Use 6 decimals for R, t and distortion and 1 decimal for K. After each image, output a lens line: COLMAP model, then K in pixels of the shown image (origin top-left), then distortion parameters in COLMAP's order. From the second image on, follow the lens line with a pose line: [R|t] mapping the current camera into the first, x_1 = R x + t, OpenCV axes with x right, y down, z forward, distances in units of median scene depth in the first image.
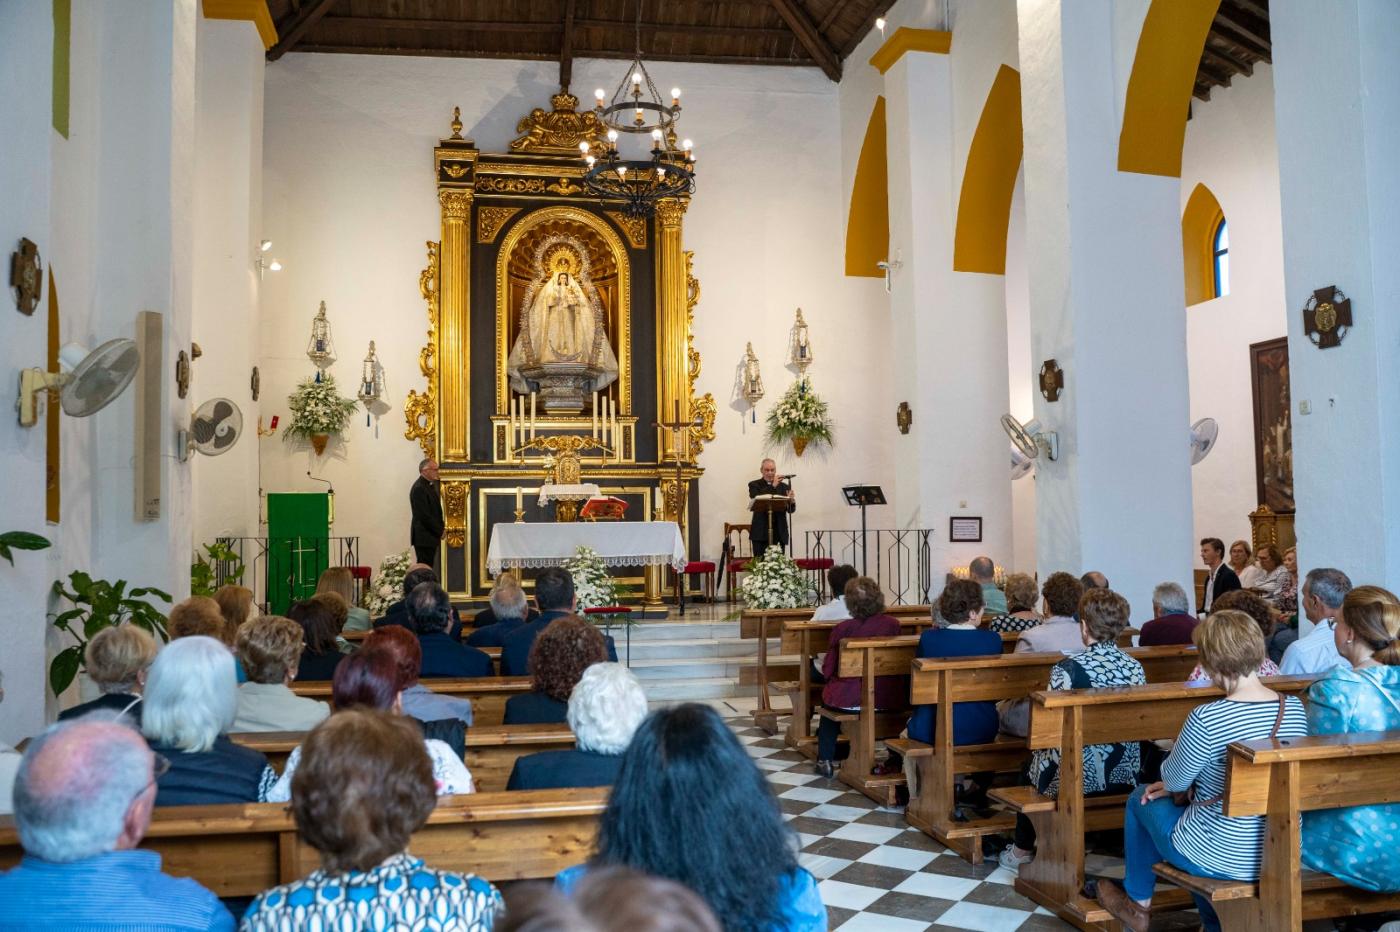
lens RADIAL K [[1090.0, 0, 706.9], [0, 1090.0, 481.3], [0, 0, 1]] dist [-0.123359, 0.069862]
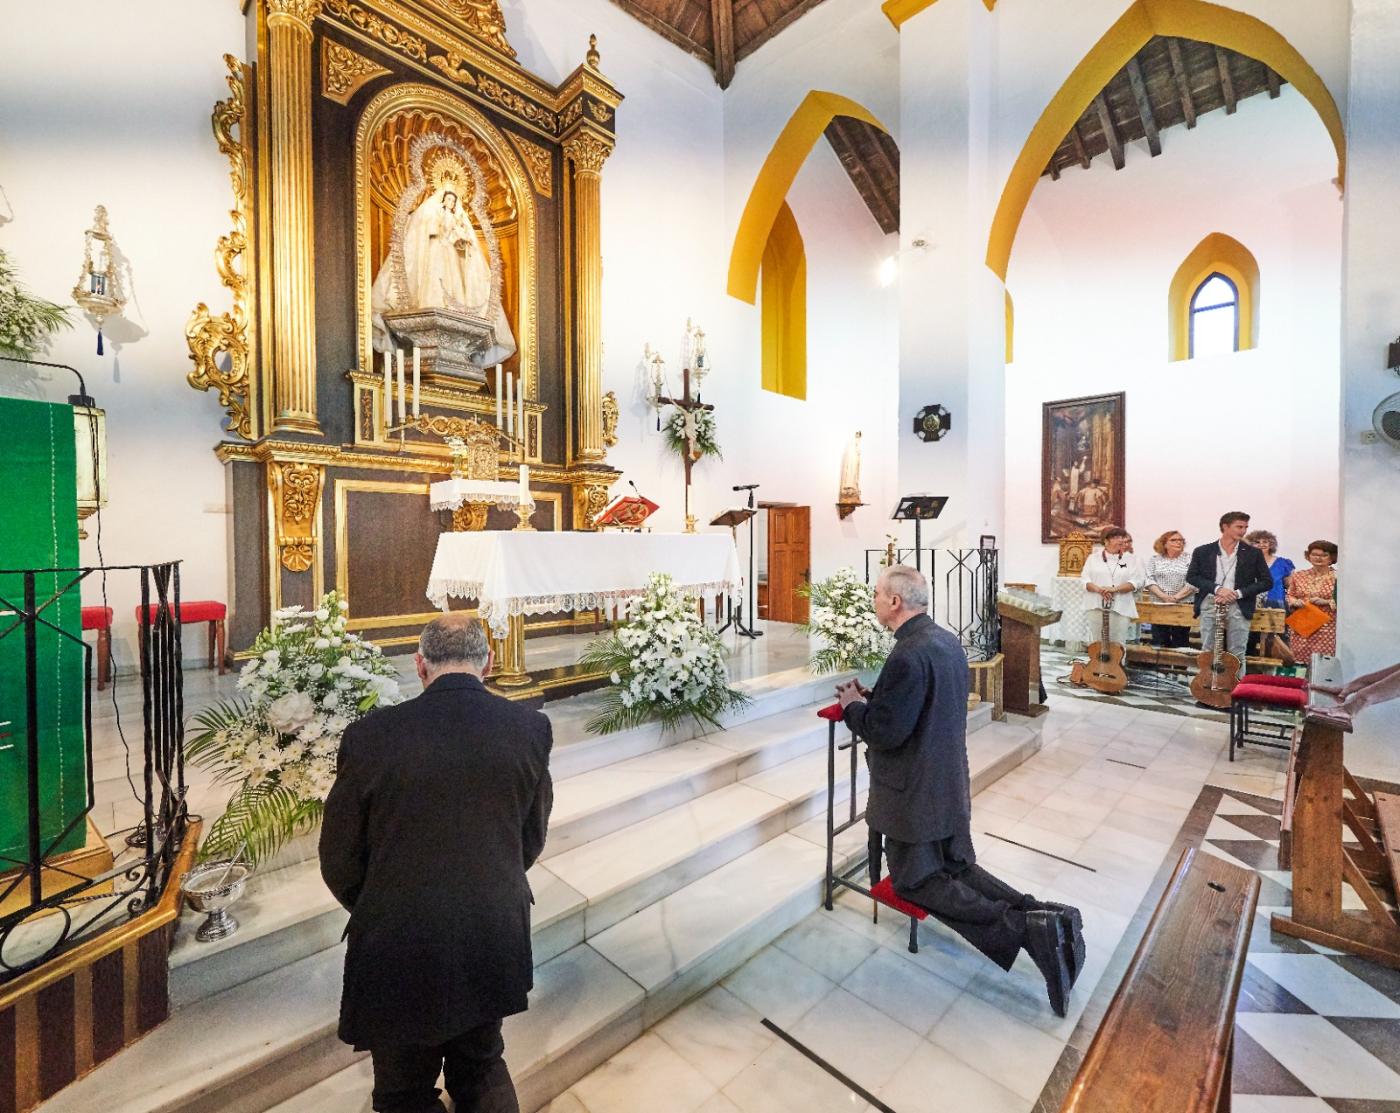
lens RADIAL K [[600.7, 0, 671.4], [0, 600.7, 560.4], [0, 0, 1]] dist [-0.001159, -0.003455]
pose [[0.858502, -0.003634, 0.512798, -0.215165], [-0.030854, 0.997797, 0.058725, 0.026830], [-0.511882, -0.066237, 0.856498, 0.566051]]
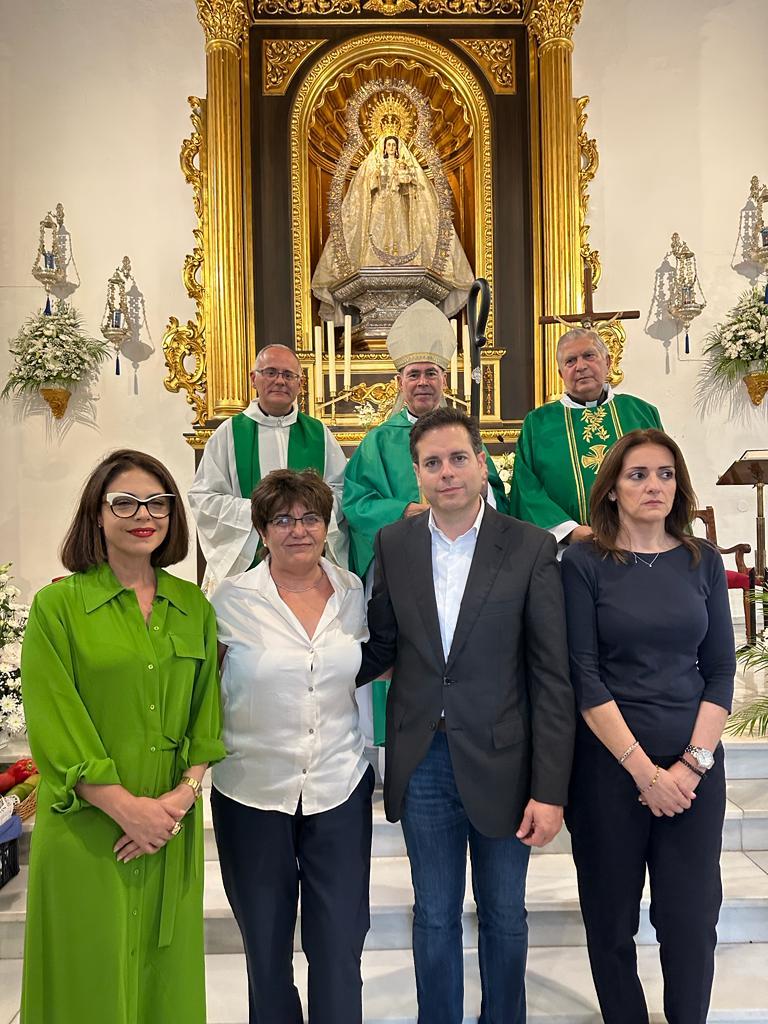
lens RADIAL K [[729.6, 0, 390.8], [0, 729.6, 517.7], [0, 0, 1]] dist [0.033700, -0.047303]
pose [[0.980170, -0.004529, -0.198109, -0.044299], [0.012077, 0.999246, 0.036906, 0.026022], [0.197792, -0.038566, 0.979485, 0.551583]]
